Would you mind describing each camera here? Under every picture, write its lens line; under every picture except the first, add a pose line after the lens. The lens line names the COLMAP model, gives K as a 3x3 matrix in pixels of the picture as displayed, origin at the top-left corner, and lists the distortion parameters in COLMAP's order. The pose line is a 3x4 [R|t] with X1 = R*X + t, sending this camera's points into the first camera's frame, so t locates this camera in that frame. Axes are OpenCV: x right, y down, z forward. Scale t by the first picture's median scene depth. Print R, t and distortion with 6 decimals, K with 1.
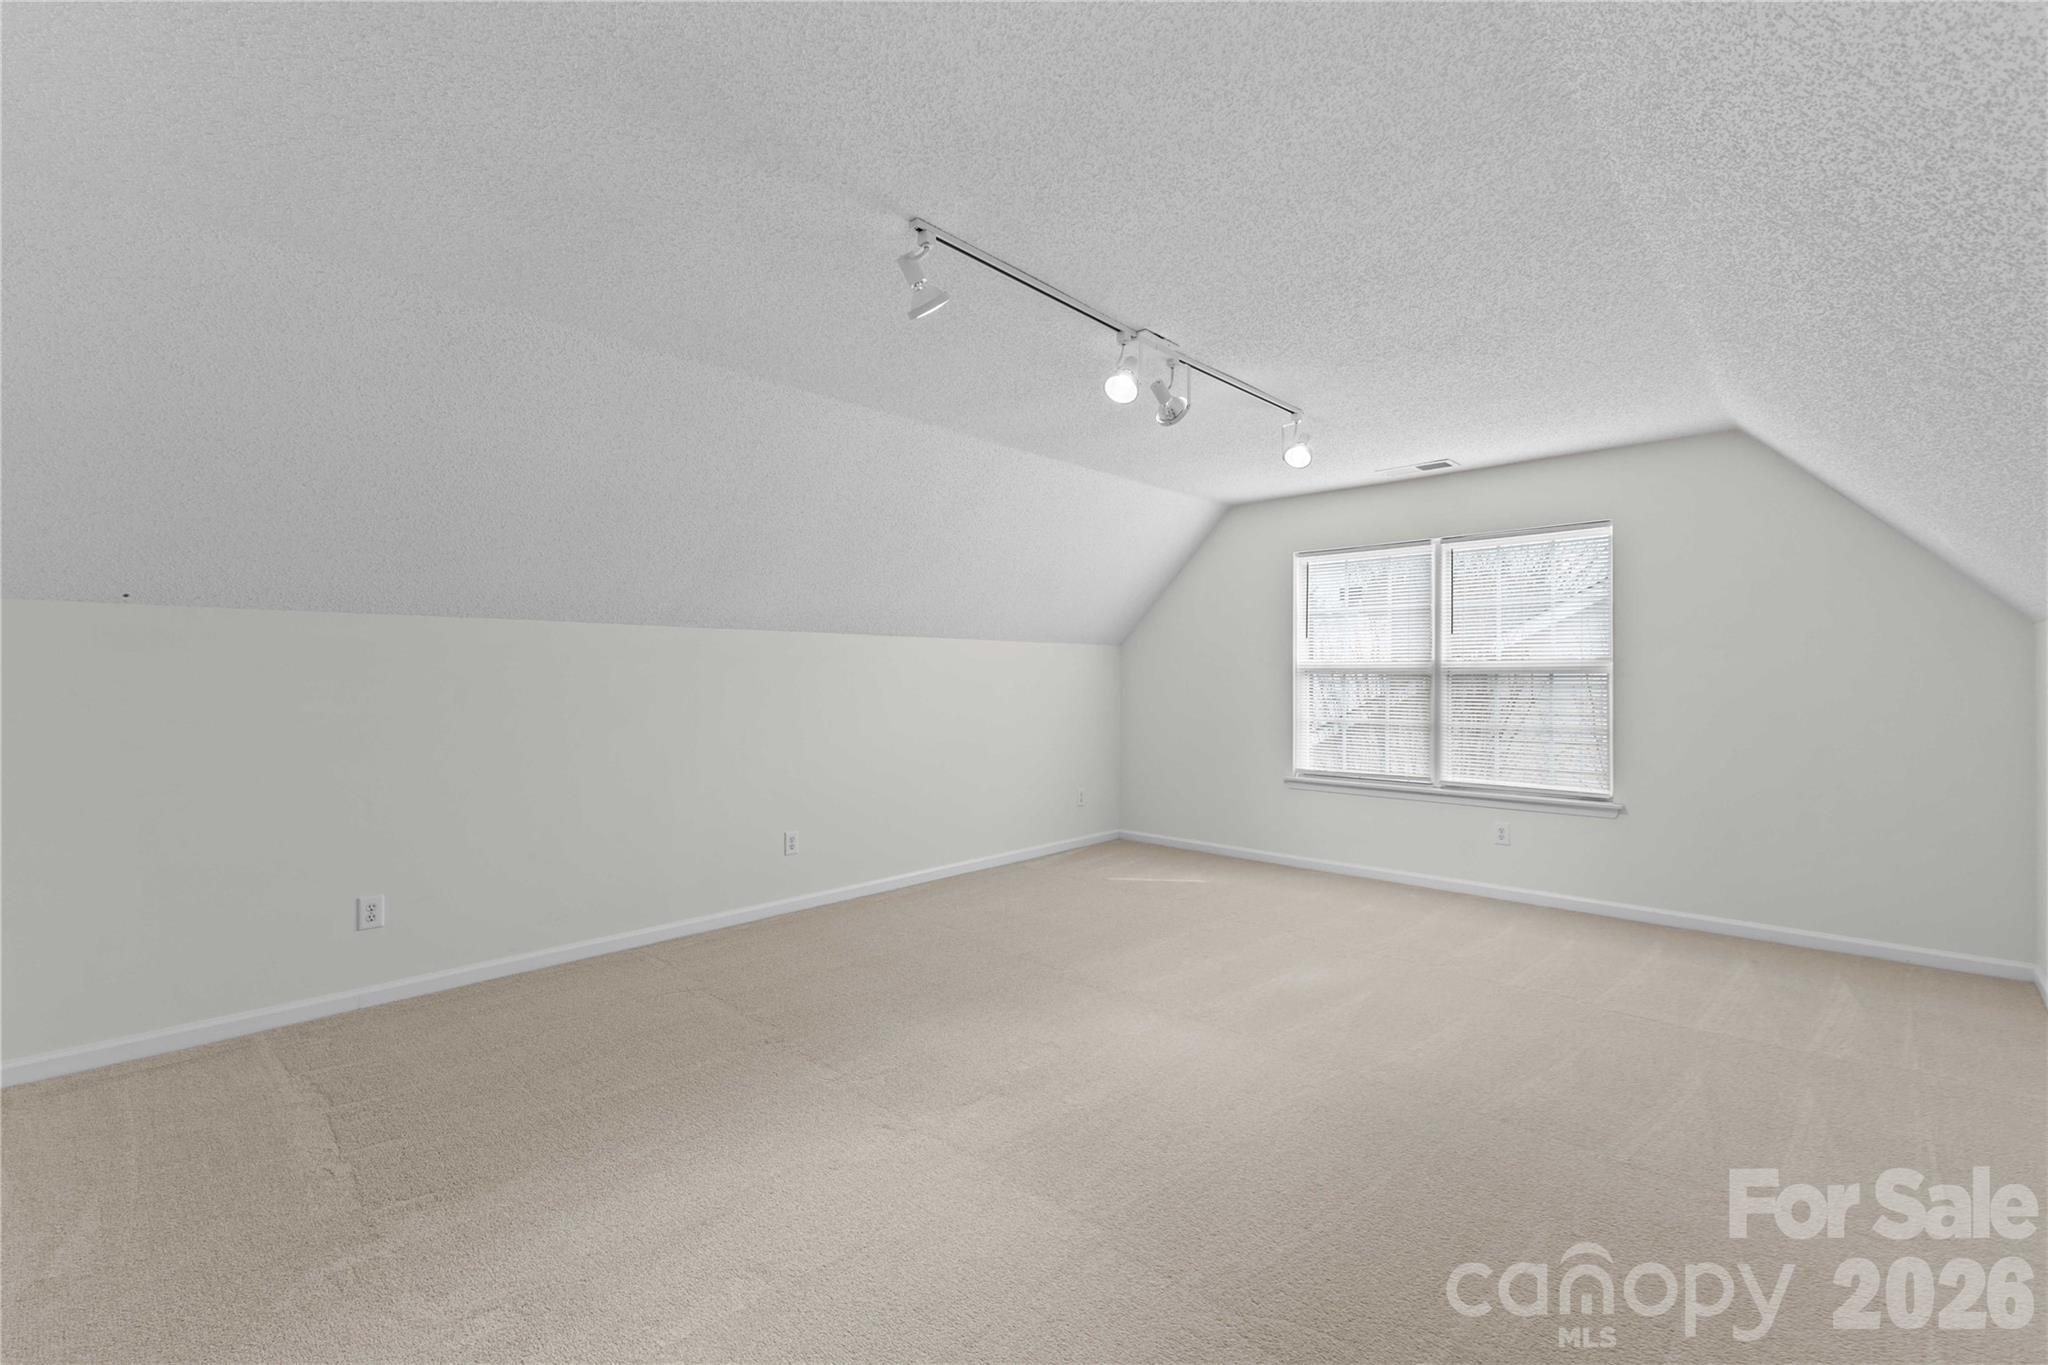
lens RADIAL K [[901.2, 0, 1031.5], [0, 901.2, 682.4], [0, 0, 1]] dist [0.002234, -0.000107]
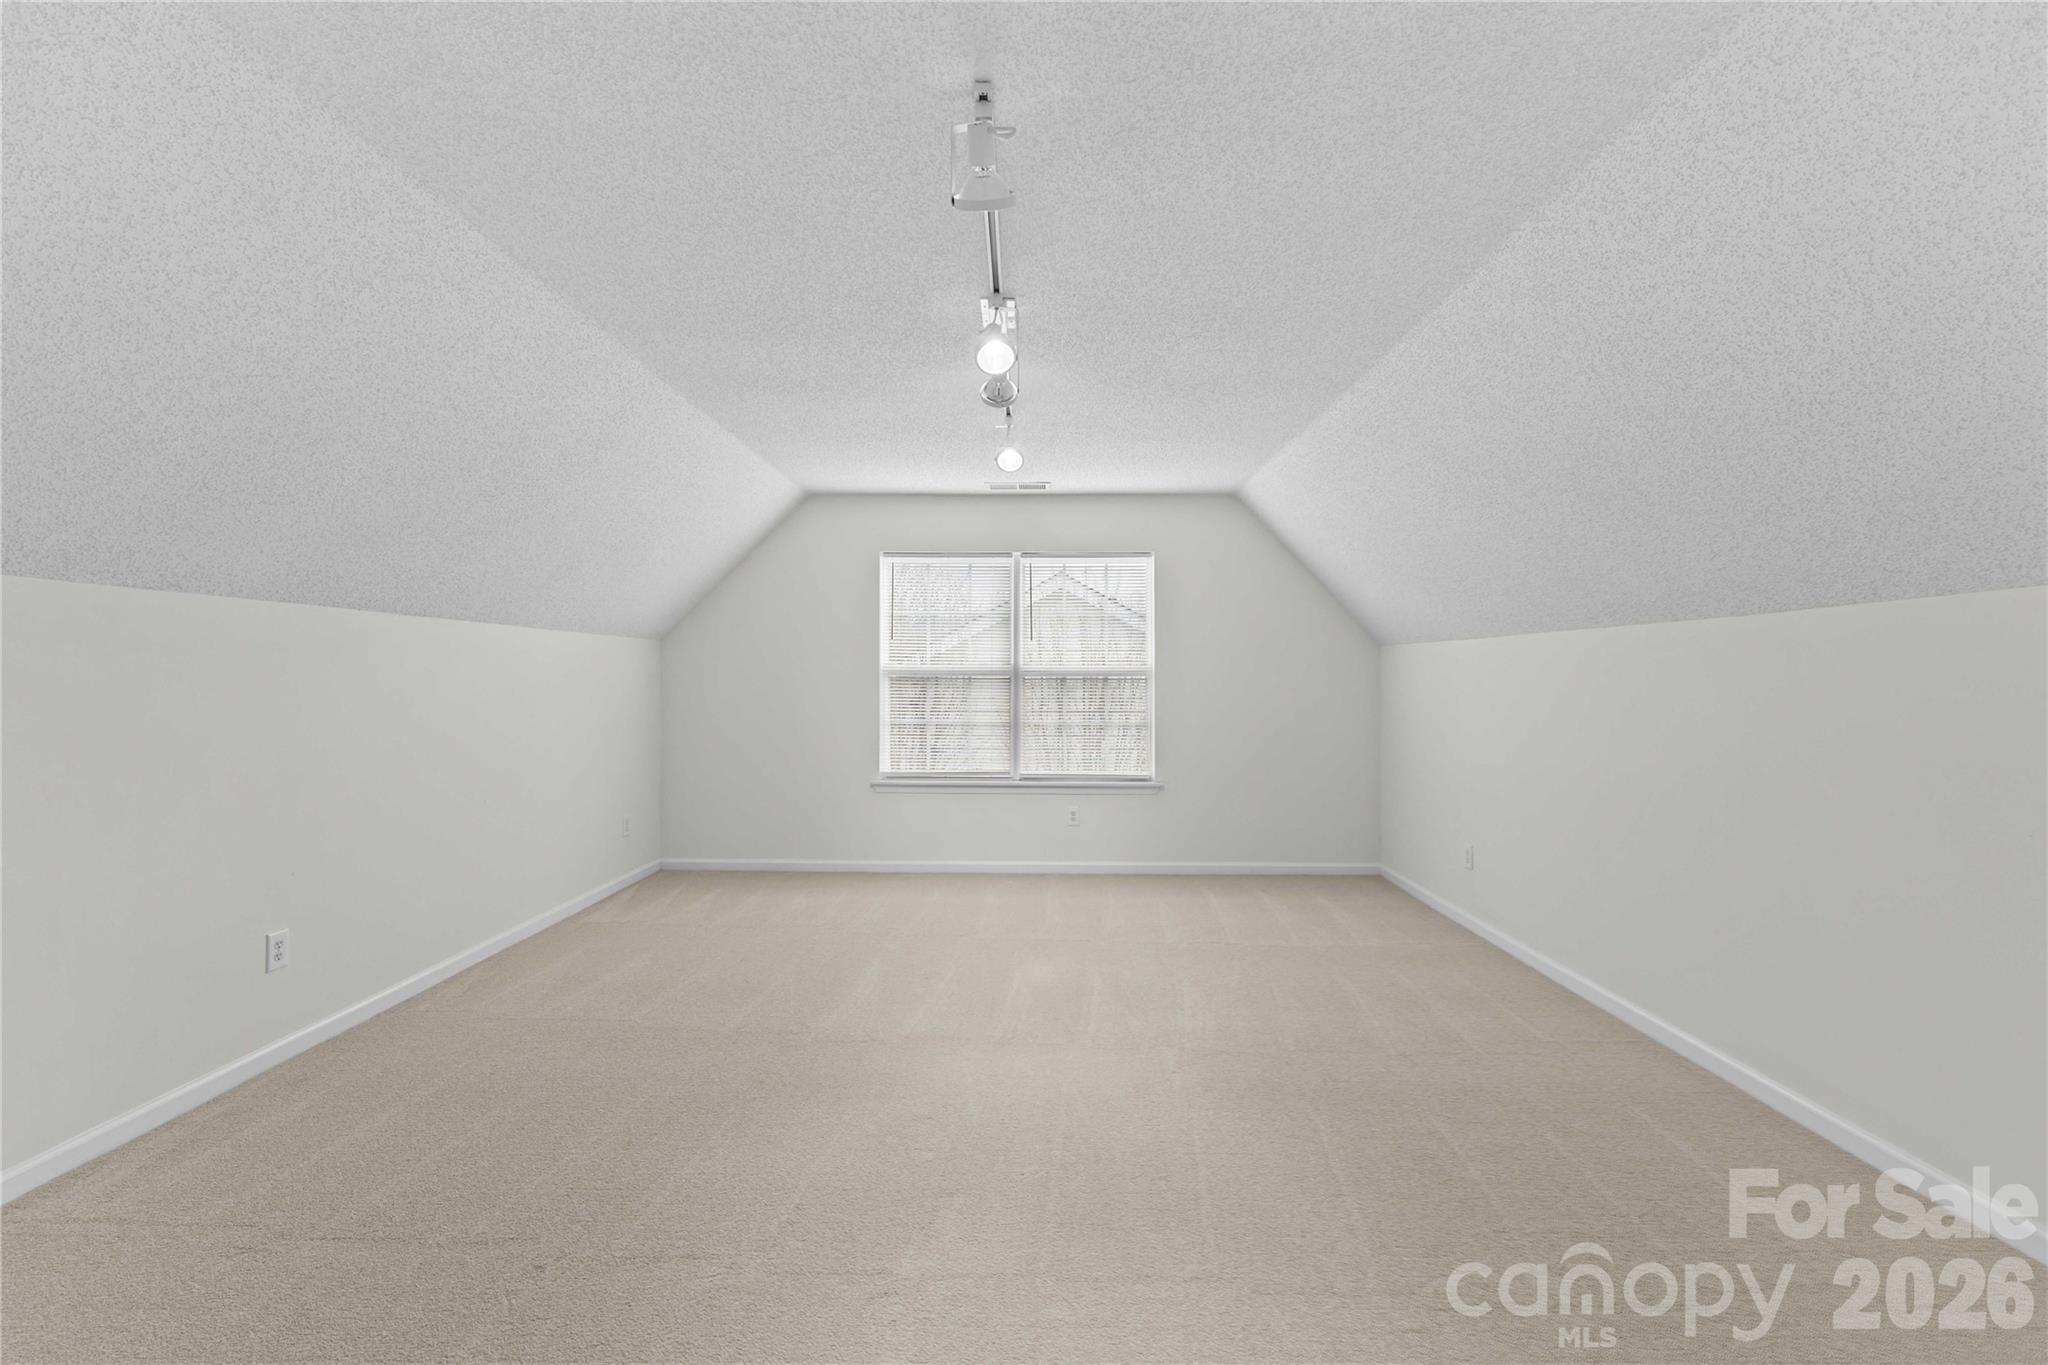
lens RADIAL K [[901.2, 0, 1029.3], [0, 901.2, 679.7], [0, 0, 1]] dist [0.002234, -0.000107]
pose [[0.731076, 0.001997, 0.682293, -0.283621], [0.001946, 0.999986, -0.005012, 0.000070], [-0.682293, 0.004992, 0.731062, 0.191144]]
